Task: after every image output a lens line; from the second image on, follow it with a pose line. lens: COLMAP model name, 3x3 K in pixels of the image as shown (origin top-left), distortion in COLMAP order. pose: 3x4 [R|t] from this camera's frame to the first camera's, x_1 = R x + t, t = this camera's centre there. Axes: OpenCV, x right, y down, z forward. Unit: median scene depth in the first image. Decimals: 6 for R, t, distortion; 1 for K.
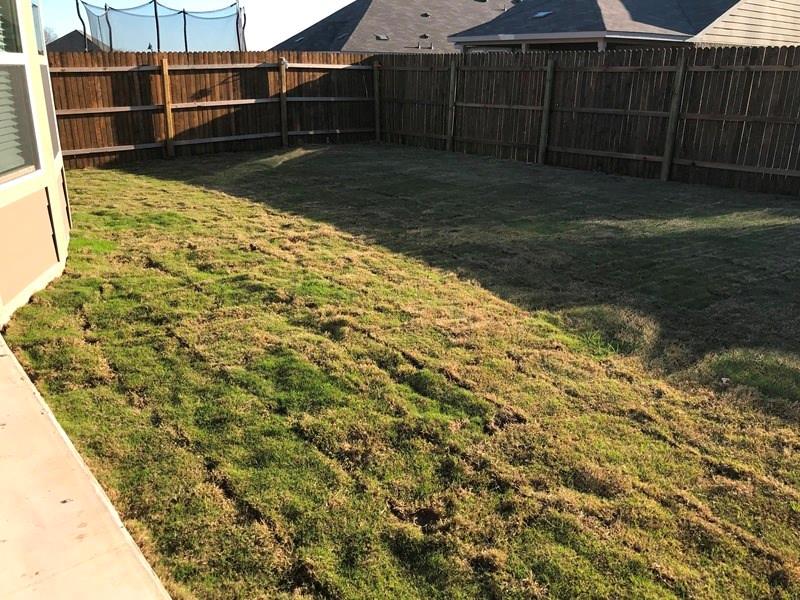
lens RADIAL K [[640.5, 0, 401.6], [0, 640.5, 282.8], [0, 0, 1]] dist [0.004162, -0.001832]
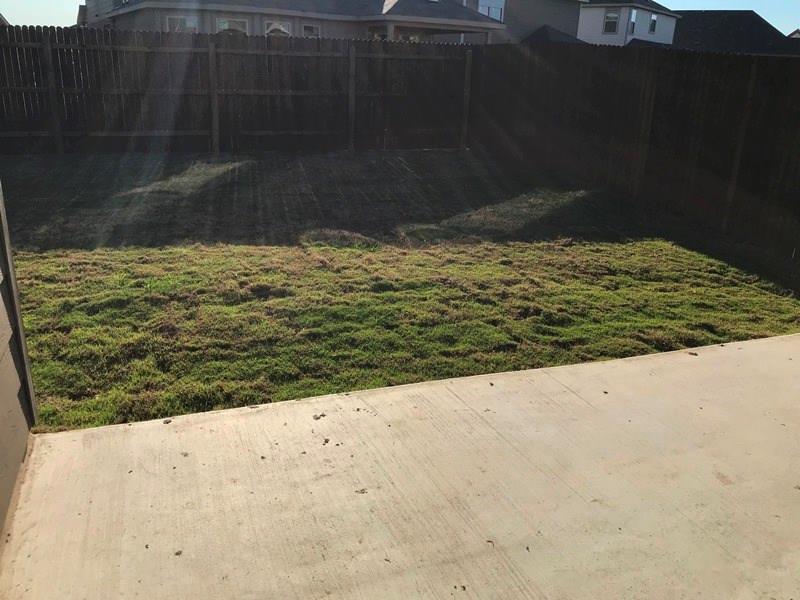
lens RADIAL K [[660.8, 0, 400.0], [0, 660.8, 300.0], [0, 0, 1]] dist [0.008950, 0.000276]
pose [[0.339399, -0.316263, 0.885882, -1.105391], [0.262838, 0.936156, 0.233513, -0.130095], [-0.903175, 0.153590, 0.400856, 0.356879]]
